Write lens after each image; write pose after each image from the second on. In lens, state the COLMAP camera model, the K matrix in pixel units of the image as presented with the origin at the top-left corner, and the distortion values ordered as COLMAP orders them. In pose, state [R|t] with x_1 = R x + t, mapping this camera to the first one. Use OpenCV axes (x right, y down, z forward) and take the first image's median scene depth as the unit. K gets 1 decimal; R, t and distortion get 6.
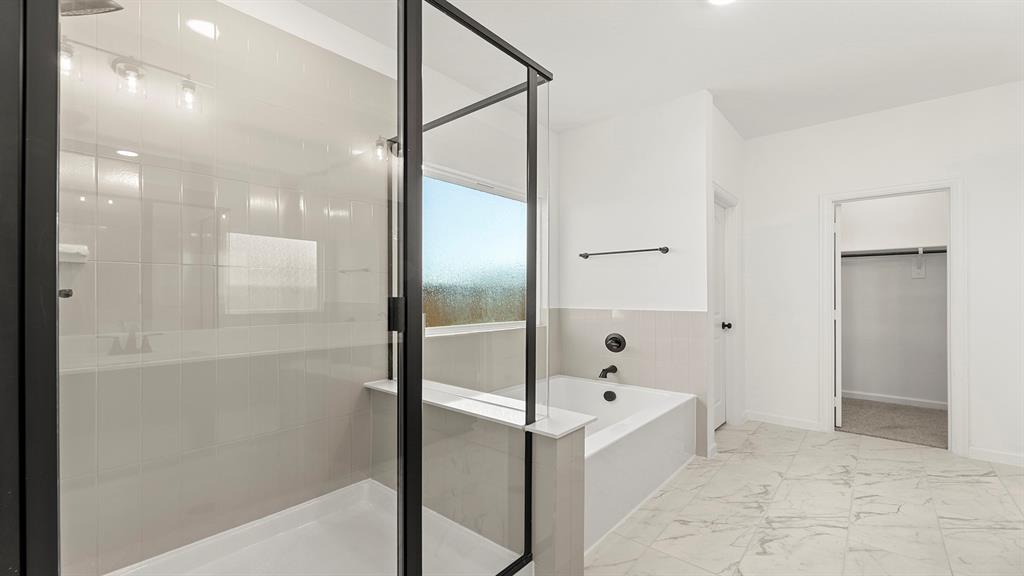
lens RADIAL K [[424.4, 0, 510.9], [0, 424.4, 295.6], [0, 0, 1]] dist [0.000640, 0.000146]
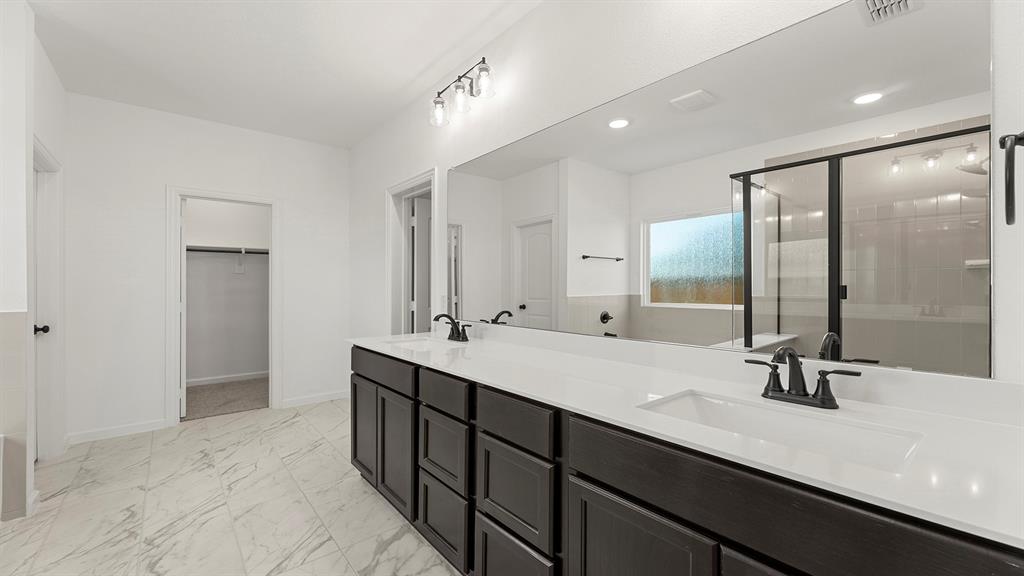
lens RADIAL K [[411.0, 0, 511.2], [0, 411.0, 282.9], [0, 0, 1]] dist [0.001499, 0.000006]
pose [[0.158505, 0.007538, 0.987329, -0.094691], [0.005398, 0.999949, -0.008501, 0.000004], [-0.987343, 0.006677, 0.158456, 0.081435]]
